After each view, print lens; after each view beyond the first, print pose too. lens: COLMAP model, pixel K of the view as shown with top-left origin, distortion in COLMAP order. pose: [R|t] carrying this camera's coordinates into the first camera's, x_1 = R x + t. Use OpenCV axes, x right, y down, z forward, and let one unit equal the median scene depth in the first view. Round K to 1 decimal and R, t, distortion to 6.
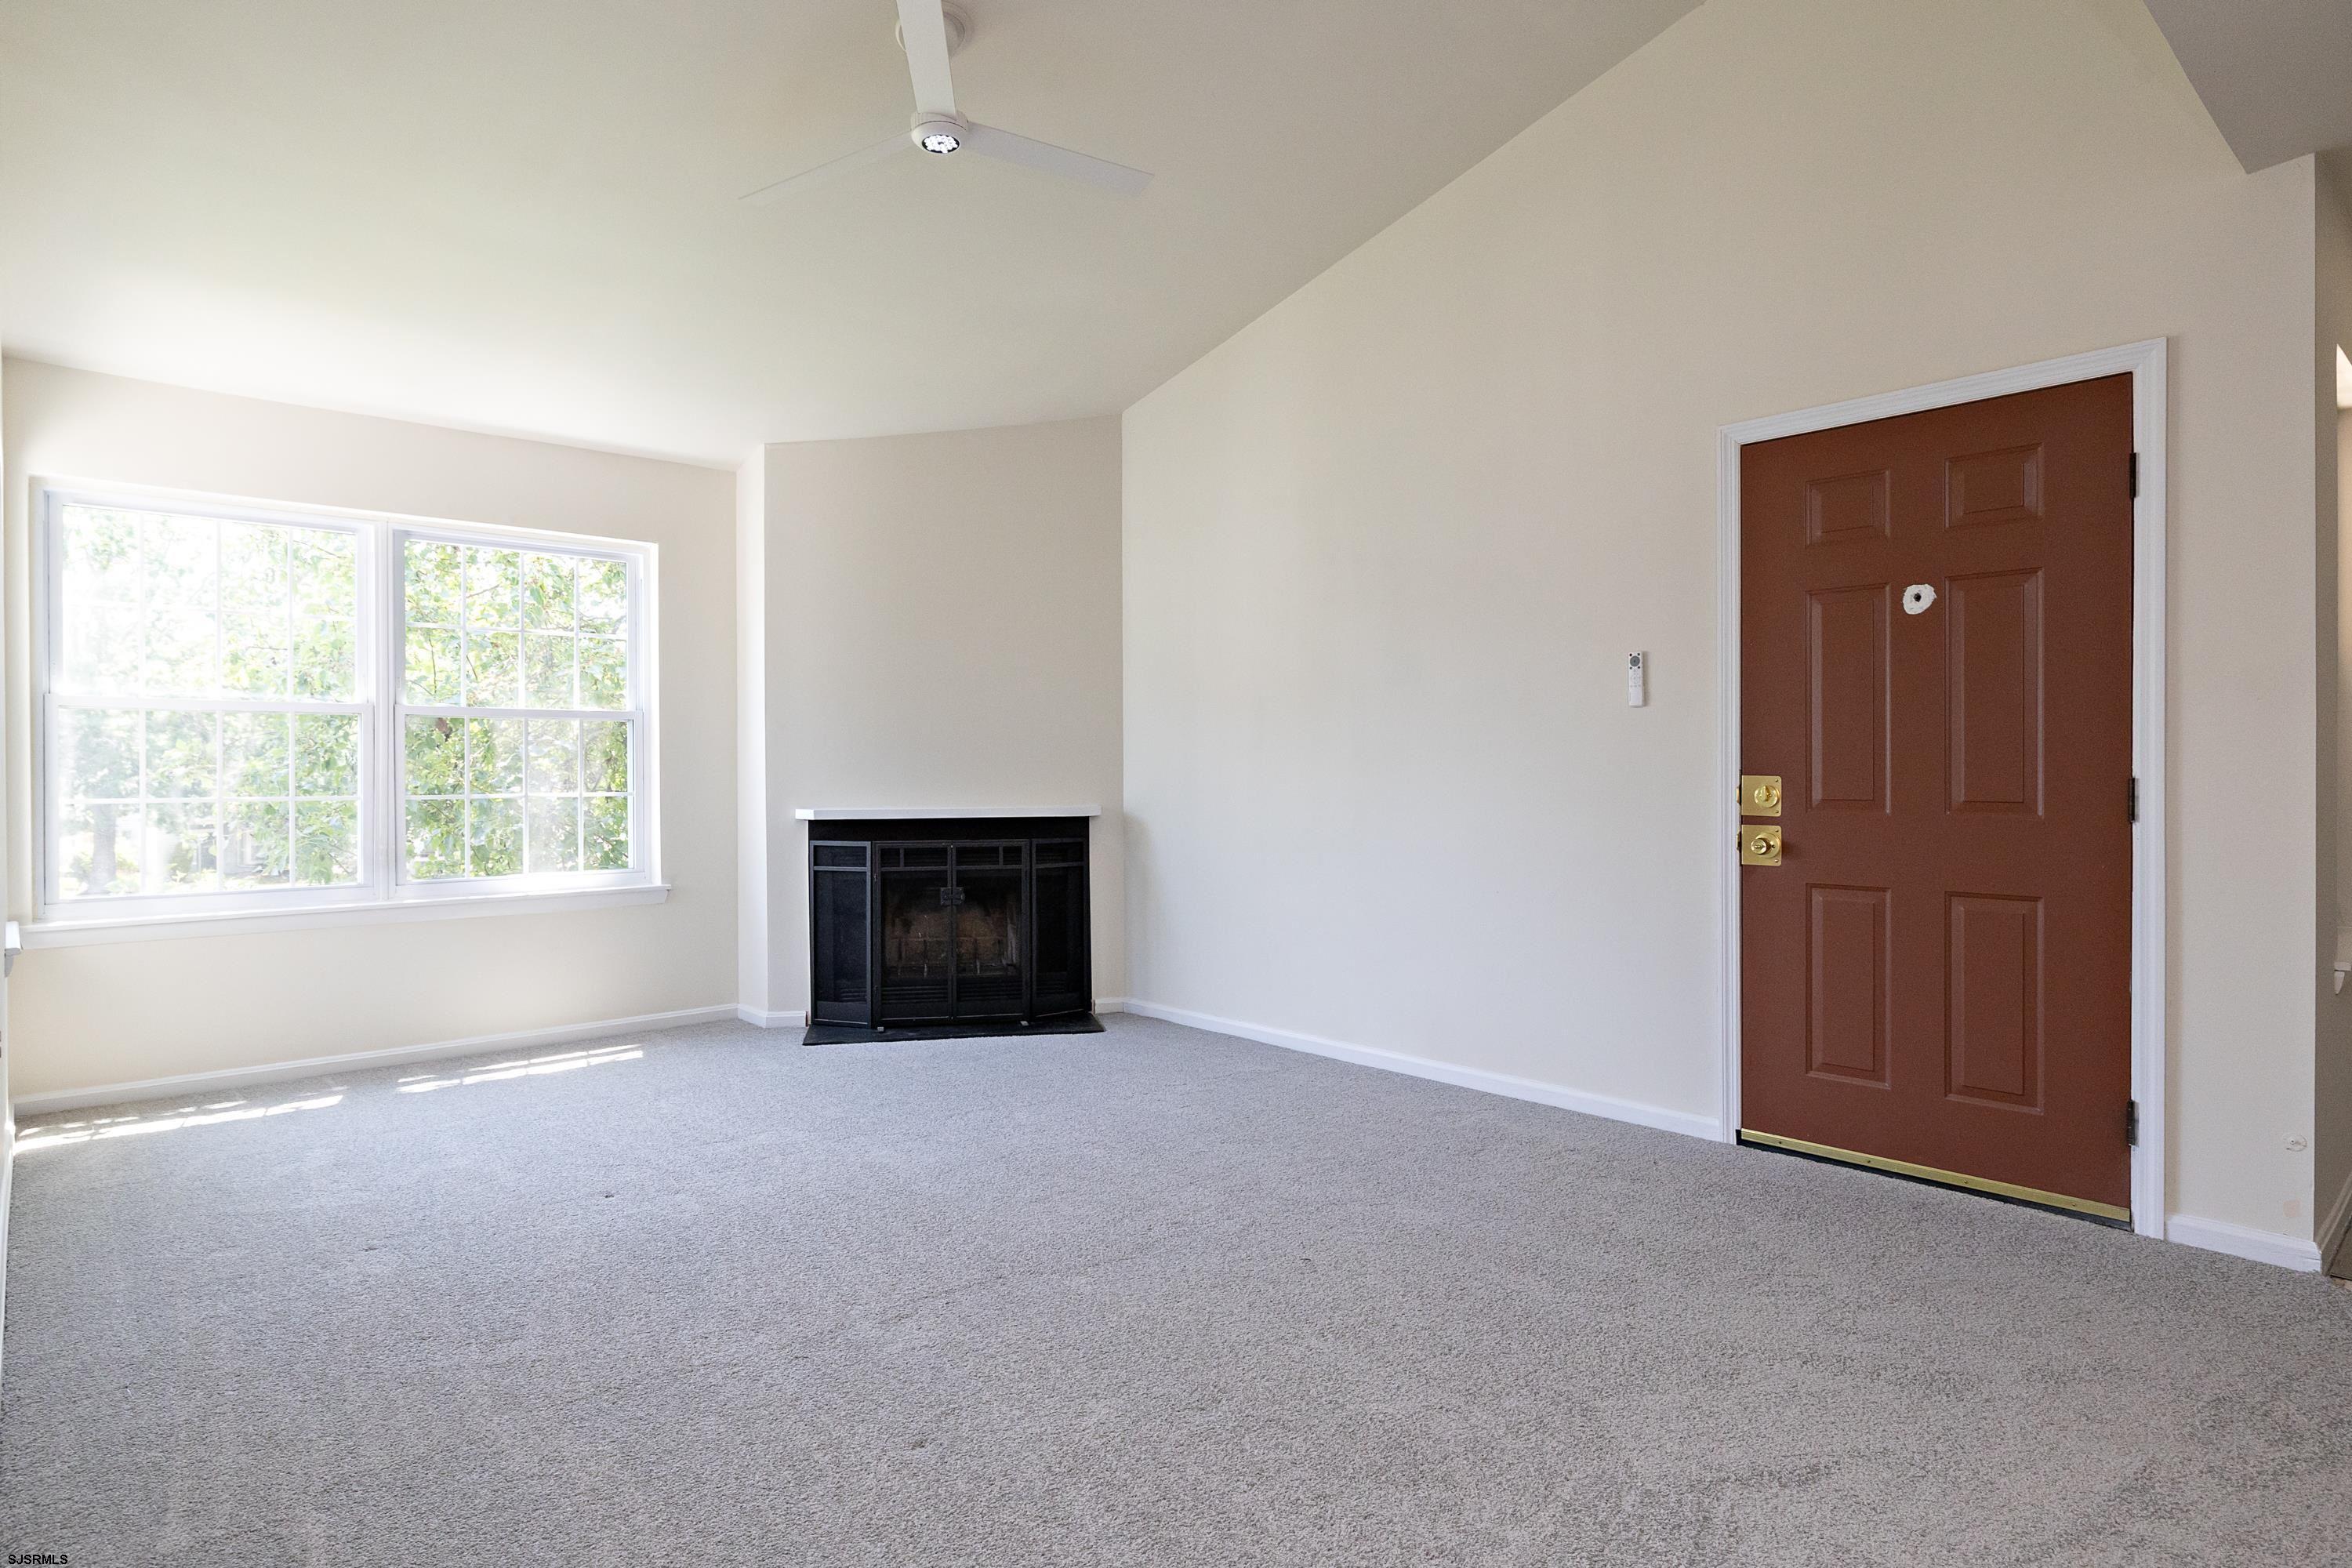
lens RADIAL K [[1355.5, 0, 1115.7], [0, 1355.5, 766.8], [0, 0, 1]] dist [-0.005406, -0.000996]
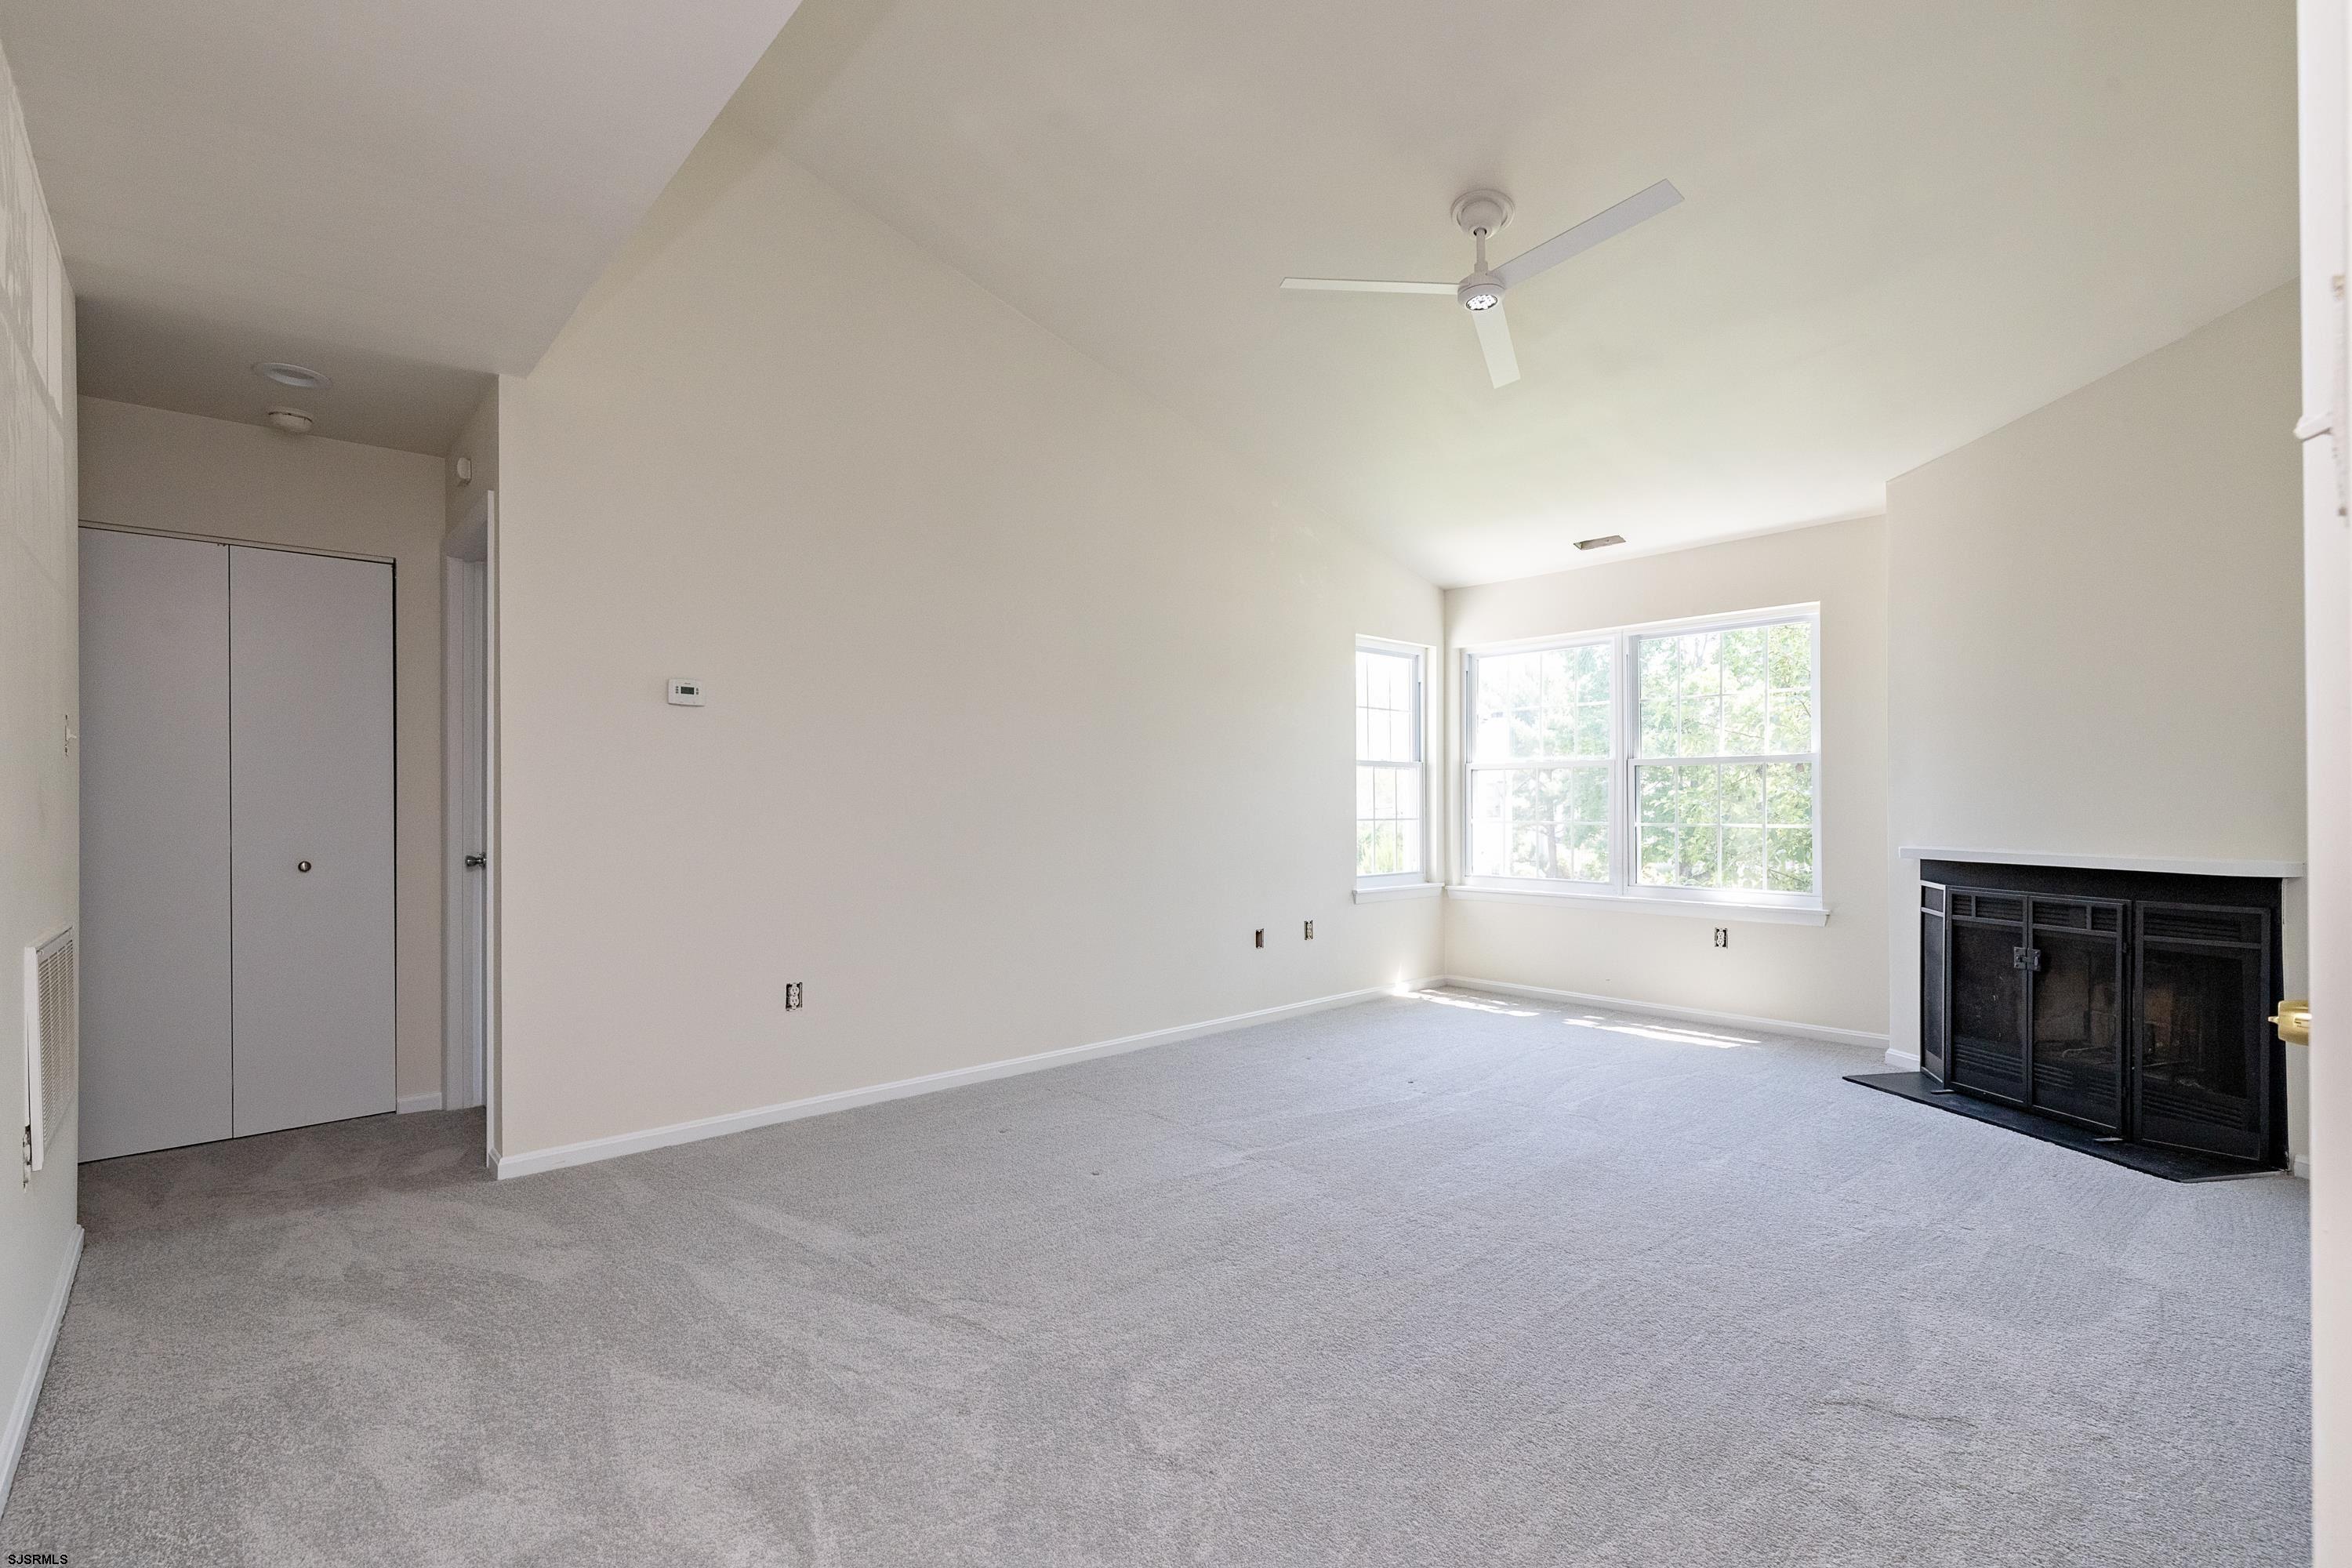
lens RADIAL K [[1059.0, 0, 1118.8], [0, 1059.0, 795.1], [0, 0, 1]] dist [0.001077, 0.000197]
pose [[-0.050102, -0.002915, -0.998740, 0.559159], [0.007258, 0.999968, -0.003283, -0.007272], [0.998718, -0.007413, -0.050079, 0.474943]]
